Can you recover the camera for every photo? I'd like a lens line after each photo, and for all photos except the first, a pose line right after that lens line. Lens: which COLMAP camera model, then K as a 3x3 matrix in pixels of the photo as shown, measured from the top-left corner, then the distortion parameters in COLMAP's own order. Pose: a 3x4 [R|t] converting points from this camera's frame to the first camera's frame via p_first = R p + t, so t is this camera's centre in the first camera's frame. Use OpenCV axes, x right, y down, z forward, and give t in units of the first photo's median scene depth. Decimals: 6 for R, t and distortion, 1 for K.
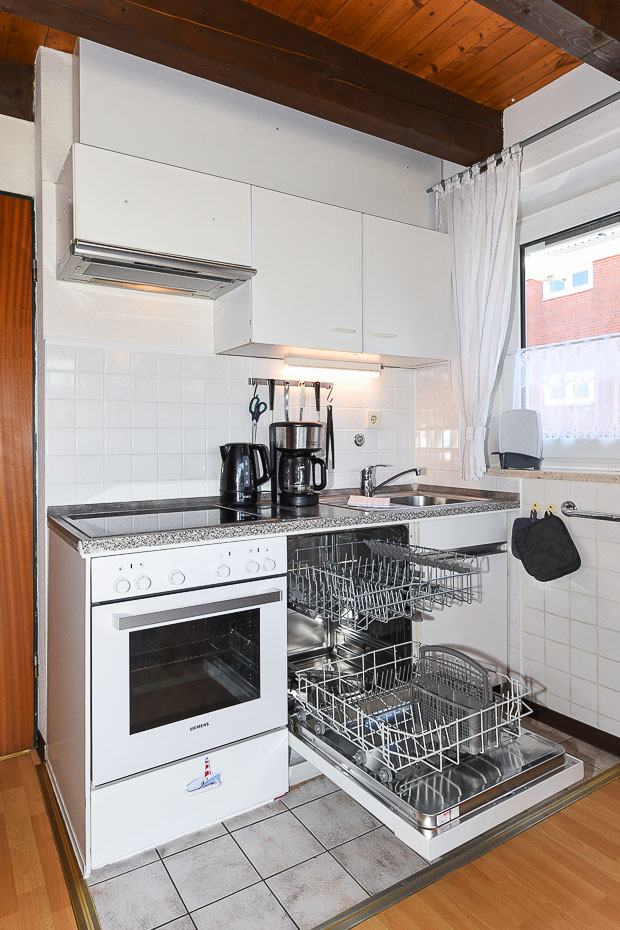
lens RADIAL K [[560.2, 0, 292.5], [0, 560.2, 435.6], [0, 0, 1]] dist [0.002222, -0.004722]
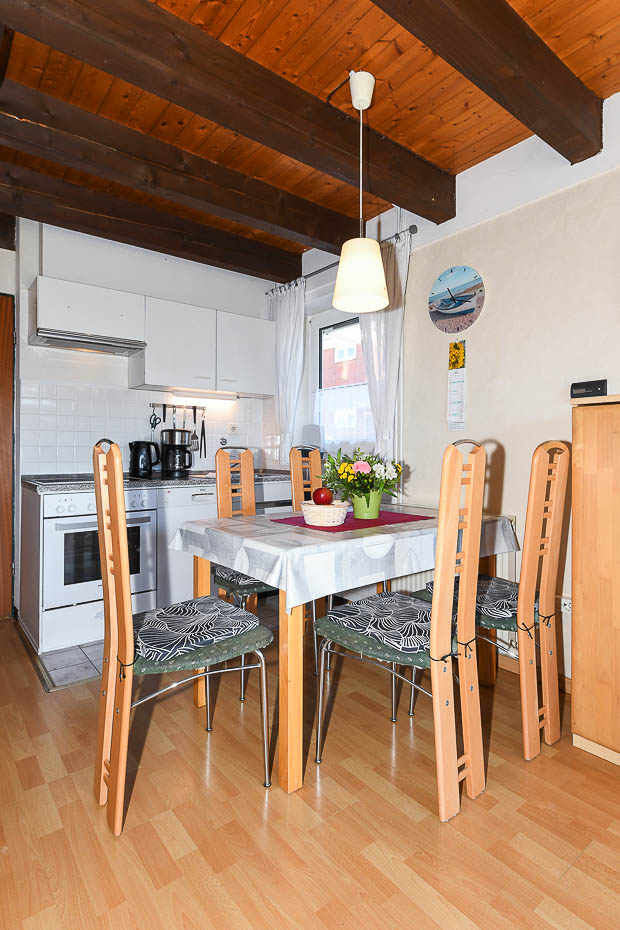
lens RADIAL K [[478.3, 0, 315.6], [0, 478.3, 447.2], [0, 0, 1]] dist [-0.001638, -0.002993]
pose [[0.991057, 0.010764, 0.133002, 0.253910], [-0.011121, 0.999936, 0.001944, 0.024348], [-0.132973, -0.003405, 0.991114, -0.555080]]
